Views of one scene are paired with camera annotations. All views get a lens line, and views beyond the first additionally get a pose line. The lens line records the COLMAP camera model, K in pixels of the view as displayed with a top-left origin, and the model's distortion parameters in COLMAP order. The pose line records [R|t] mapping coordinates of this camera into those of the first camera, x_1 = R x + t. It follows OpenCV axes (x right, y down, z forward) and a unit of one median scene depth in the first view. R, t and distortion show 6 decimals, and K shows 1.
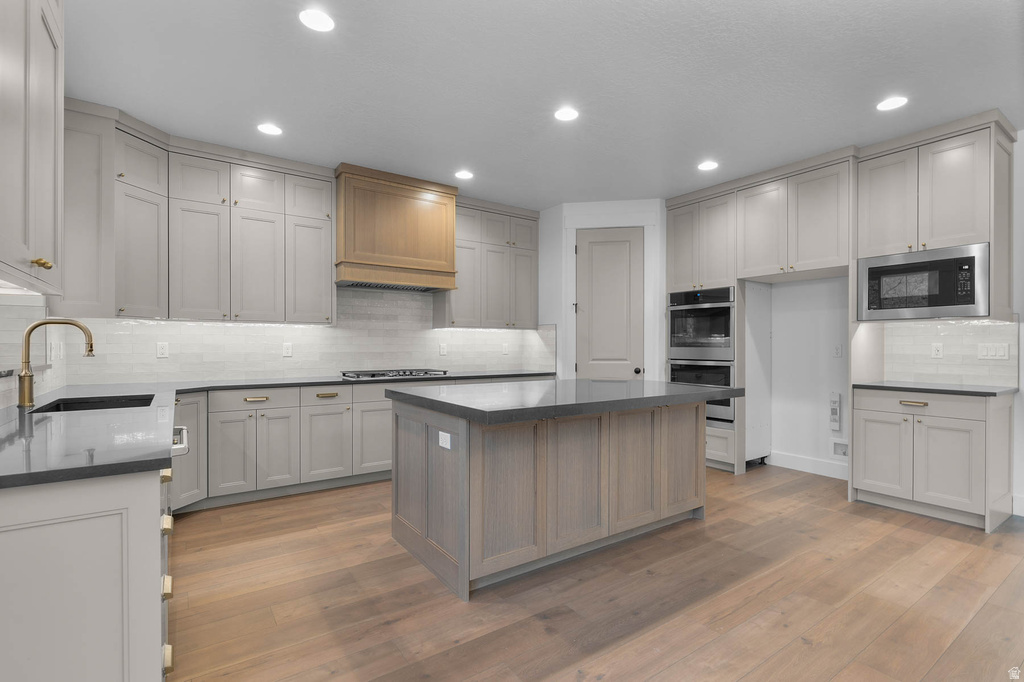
lens RADIAL K [[484.0, 0, 526.6], [0, 484.0, 347.5], [0, 0, 1]] dist [-0.001458, -0.000200]
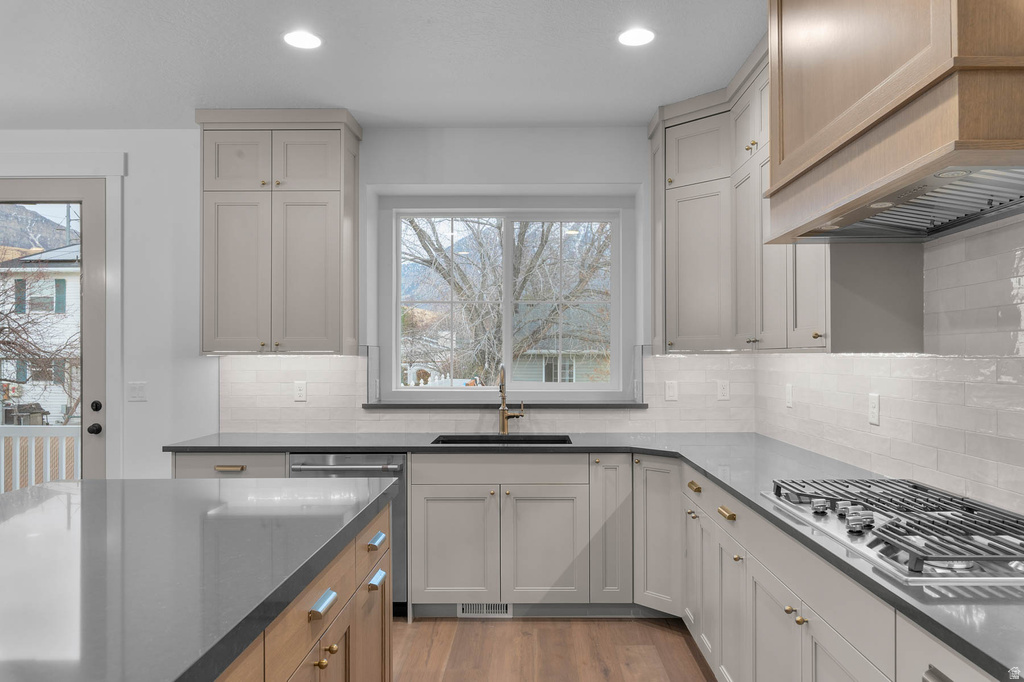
lens RADIAL K [[727.1, 0, 512.0], [0, 727.1, 341.0], [0, 0, 1]] dist [0.002214, 0.000724]
pose [[-0.603718, -0.016256, -0.797032, 0.266418], [-0.001230, 0.999810, -0.019460, -0.049649], [0.797197, -0.010768, -0.603623, 1.314412]]
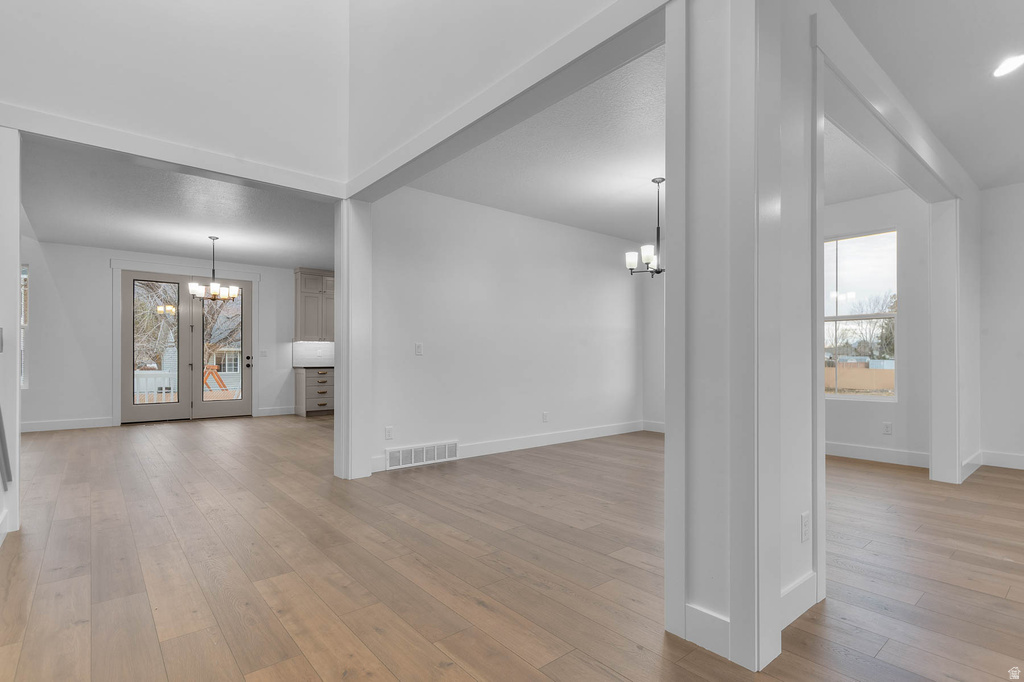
lens RADIAL K [[507.9, 0, 527.7], [0, 507.9, 357.4], [0, 0, 1]] dist [-0.000034, 0.000049]
pose [[0.092145, -0.000675, -0.995745, 2.290179], [-0.003746, 0.999992, -0.001024, 0.028671], [0.995739, 0.003825, 0.092142, 1.180519]]
